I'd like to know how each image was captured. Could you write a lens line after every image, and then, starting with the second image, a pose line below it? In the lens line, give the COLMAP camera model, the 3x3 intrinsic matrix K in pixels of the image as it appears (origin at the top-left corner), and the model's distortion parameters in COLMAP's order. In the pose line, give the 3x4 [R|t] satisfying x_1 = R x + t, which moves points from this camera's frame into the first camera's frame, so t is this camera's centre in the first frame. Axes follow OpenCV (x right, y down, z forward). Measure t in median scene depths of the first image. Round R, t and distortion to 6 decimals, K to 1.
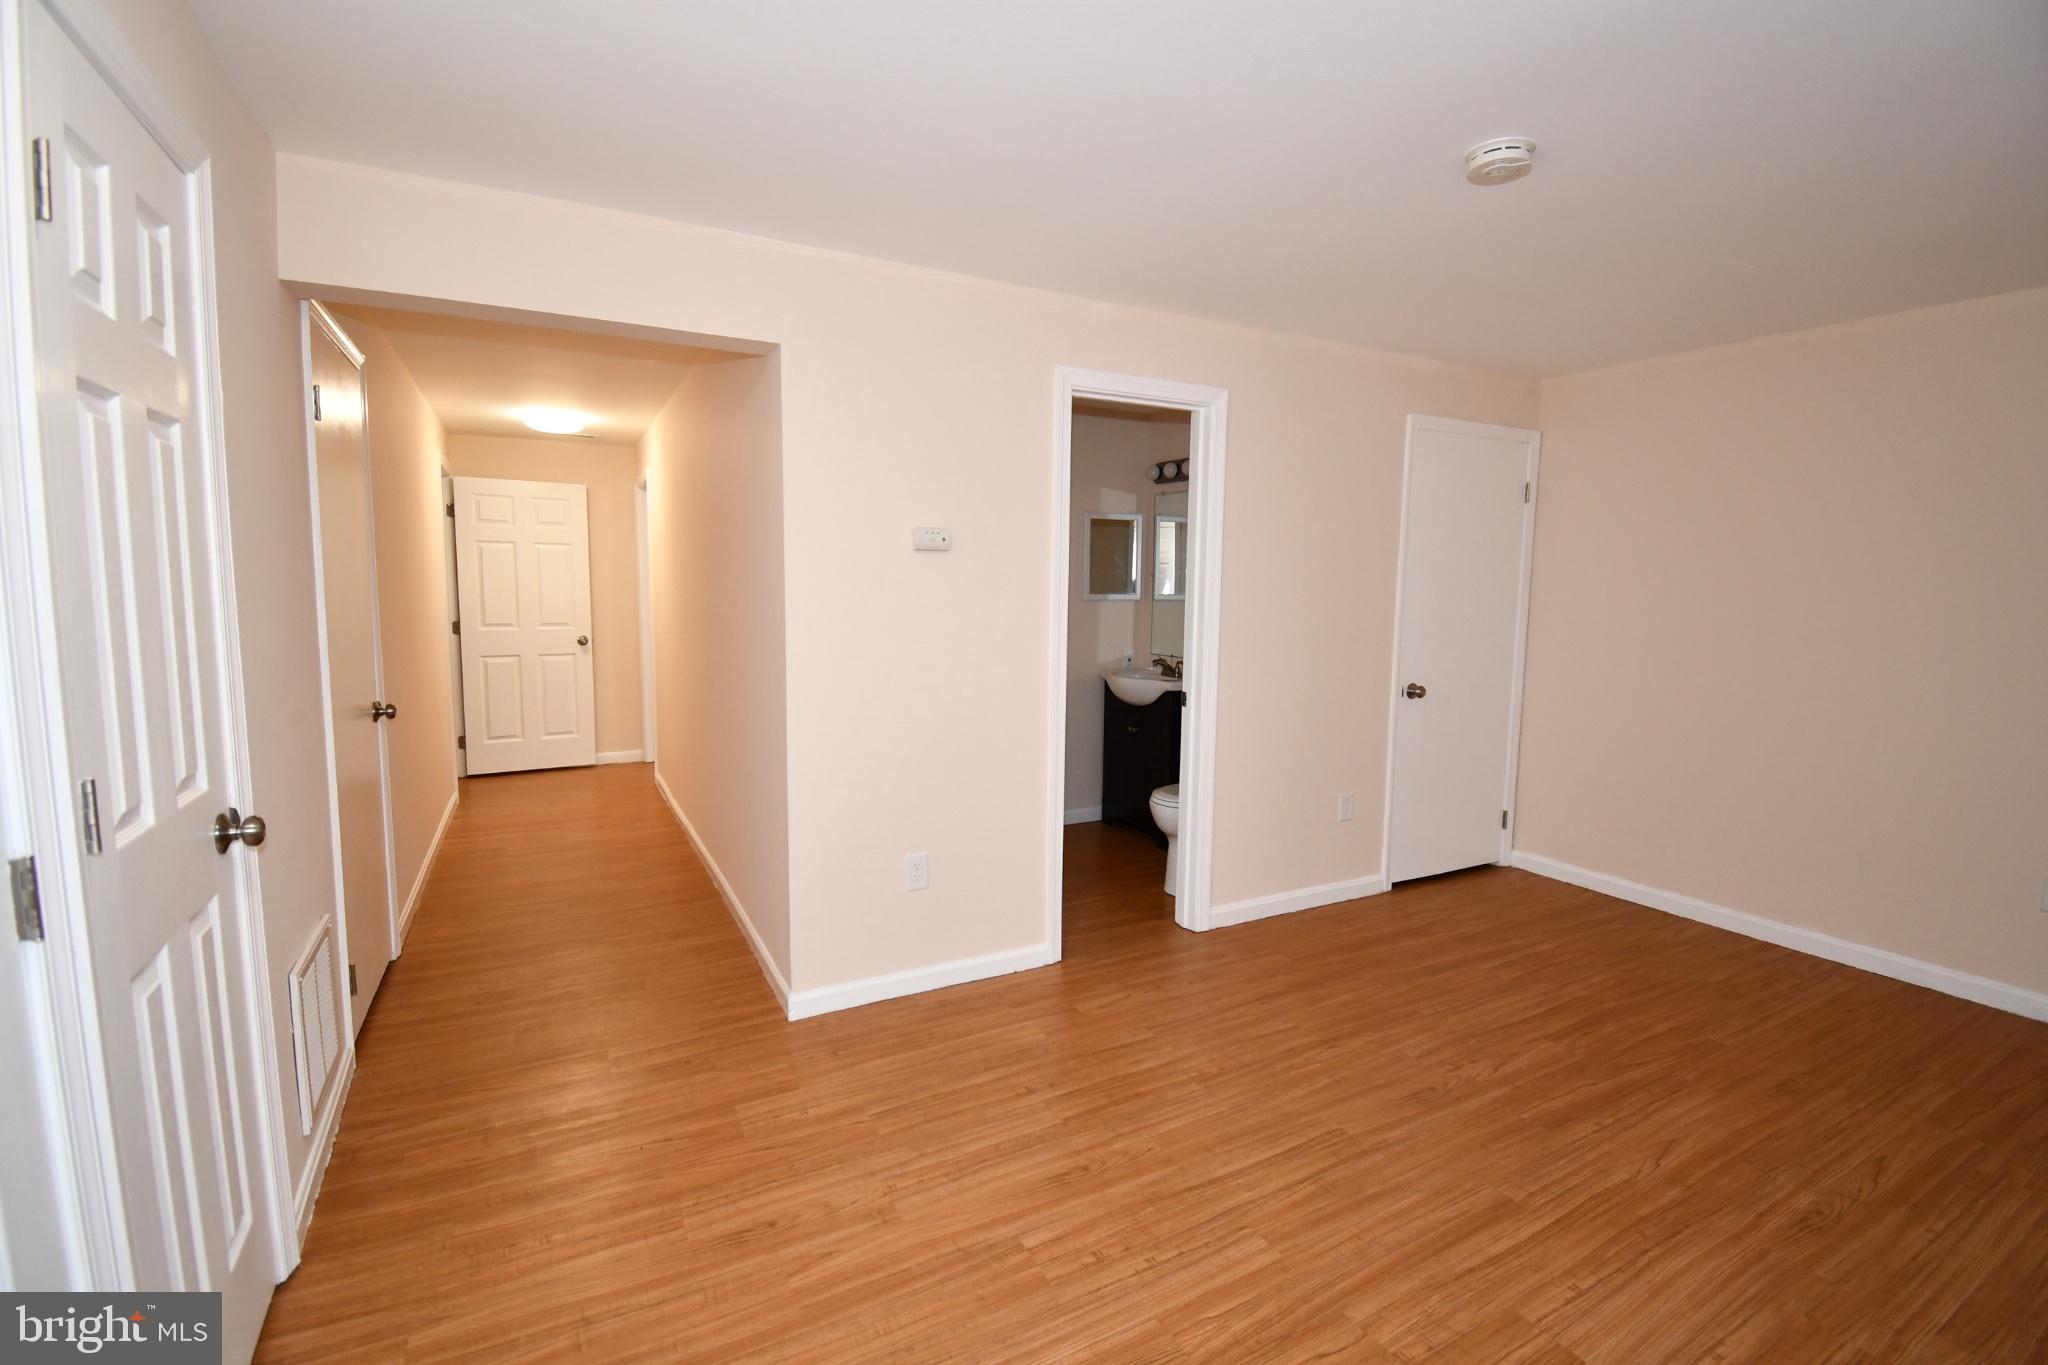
lens RADIAL K [[900.1, 0, 1023.9], [0, 900.1, 672.1], [0, 0, 1]] dist [0.028397, -0.032287]
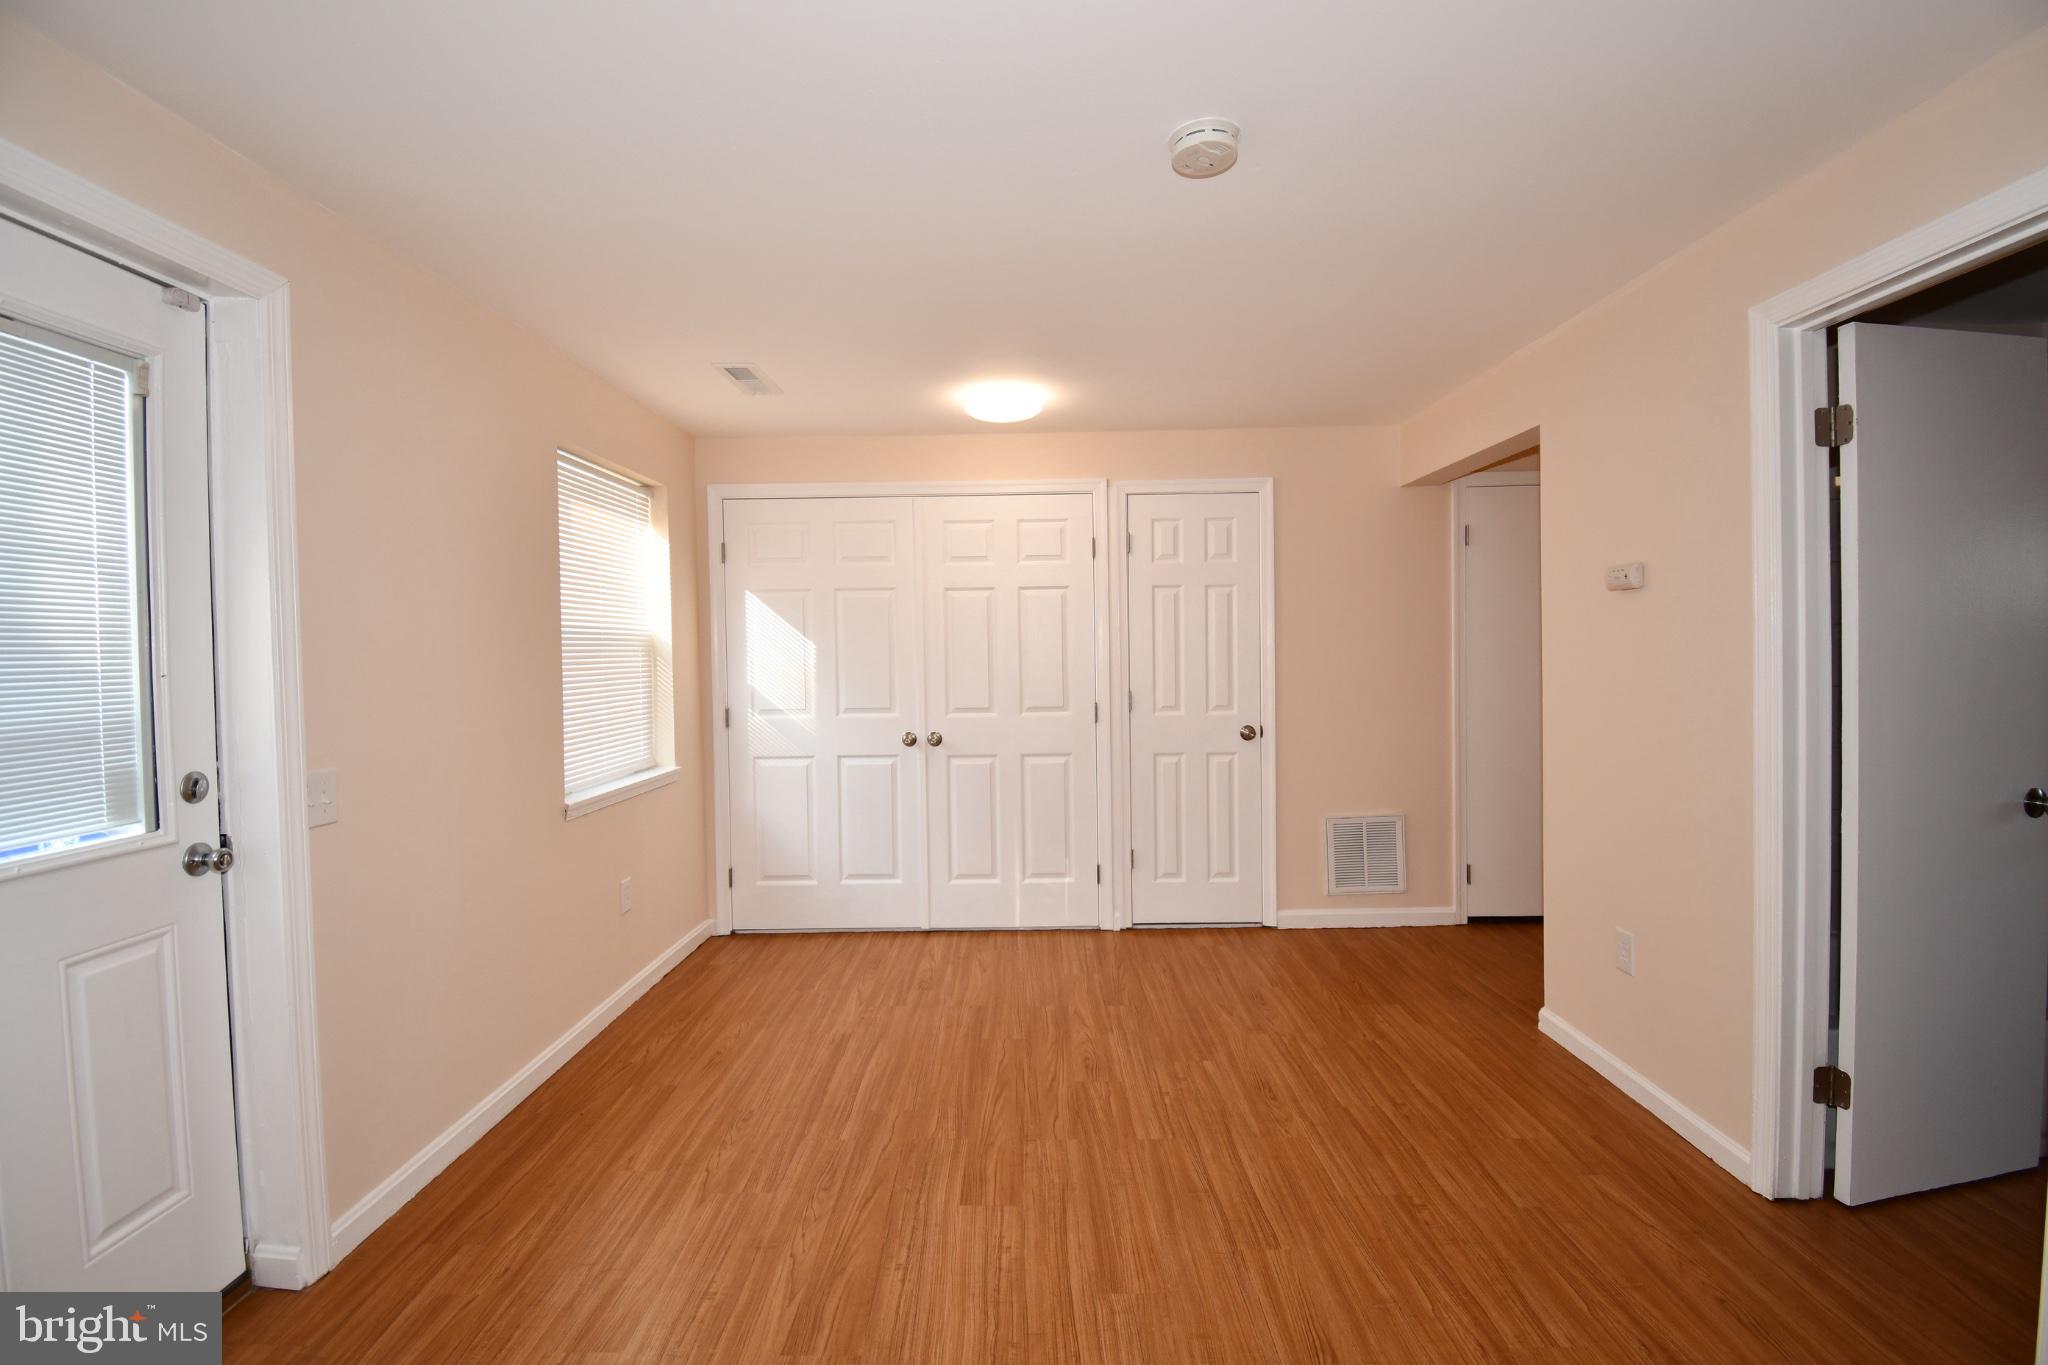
lens RADIAL K [[900.1, 0, 1023.9], [0, 900.1, 672.1], [0, 0, 1]] dist [0.028397, -0.032287]
pose [[-0.481961, 0.019677, -0.875972, 1.078548], [-0.074410, 0.995217, 0.063296, -0.073056], [0.873027, 0.095687, -0.478192, 1.018292]]
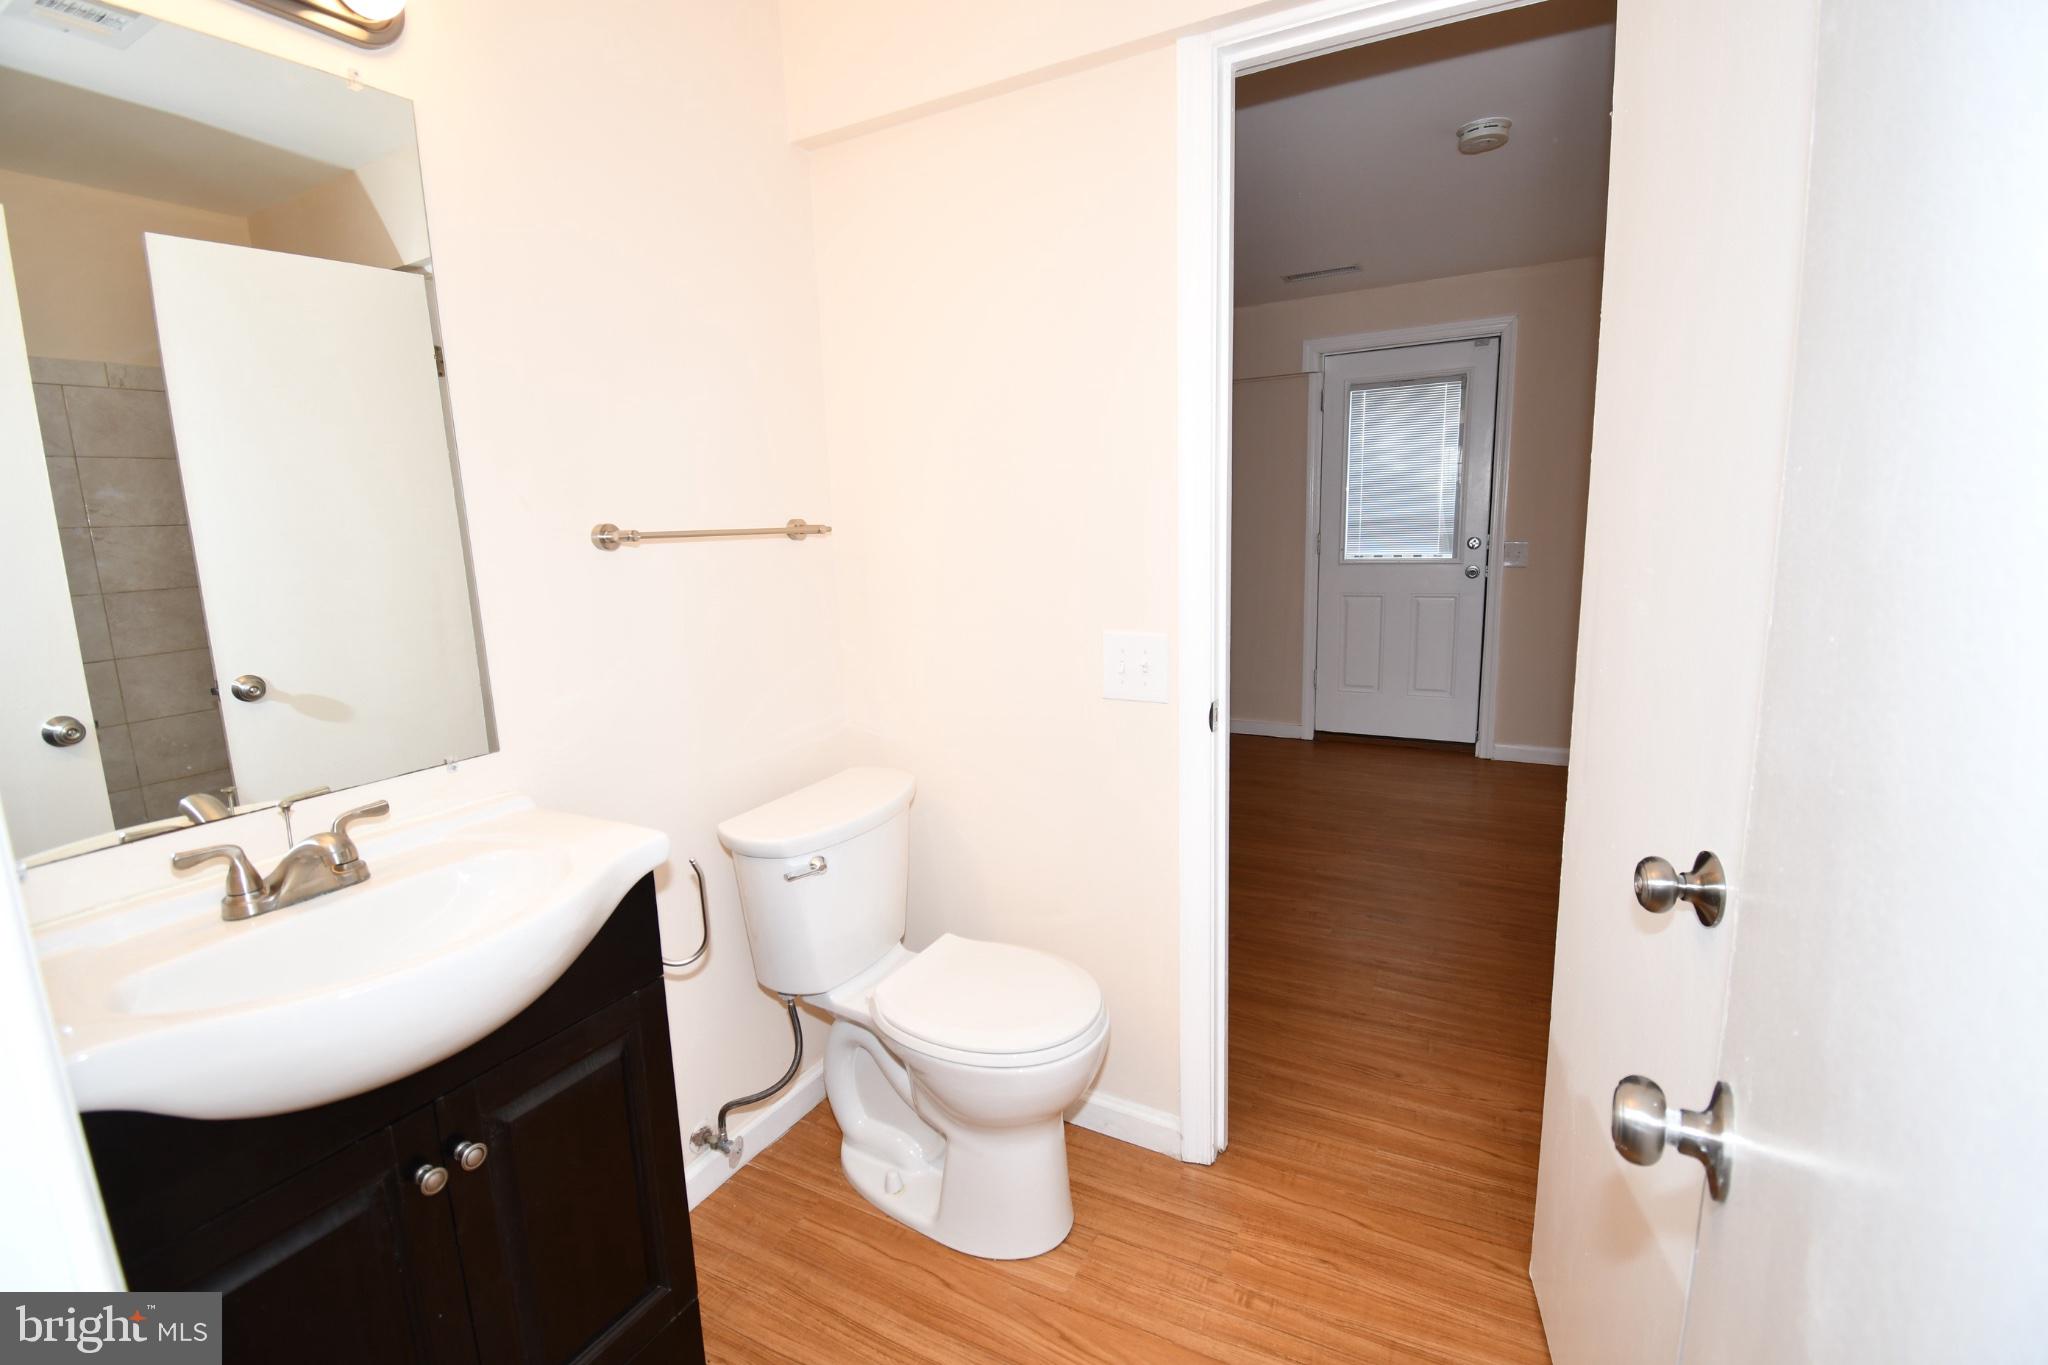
lens RADIAL K [[900.1, 0, 1023.9], [0, 900.1, 672.1], [0, 0, 1]] dist [0.028397, -0.032287]
pose [[-0.527364, -0.130007, 0.839634, -0.250365], [0.105889, 0.970463, 0.216771, -0.122199], [-0.843015, 0.203226, -0.498020, 1.789960]]
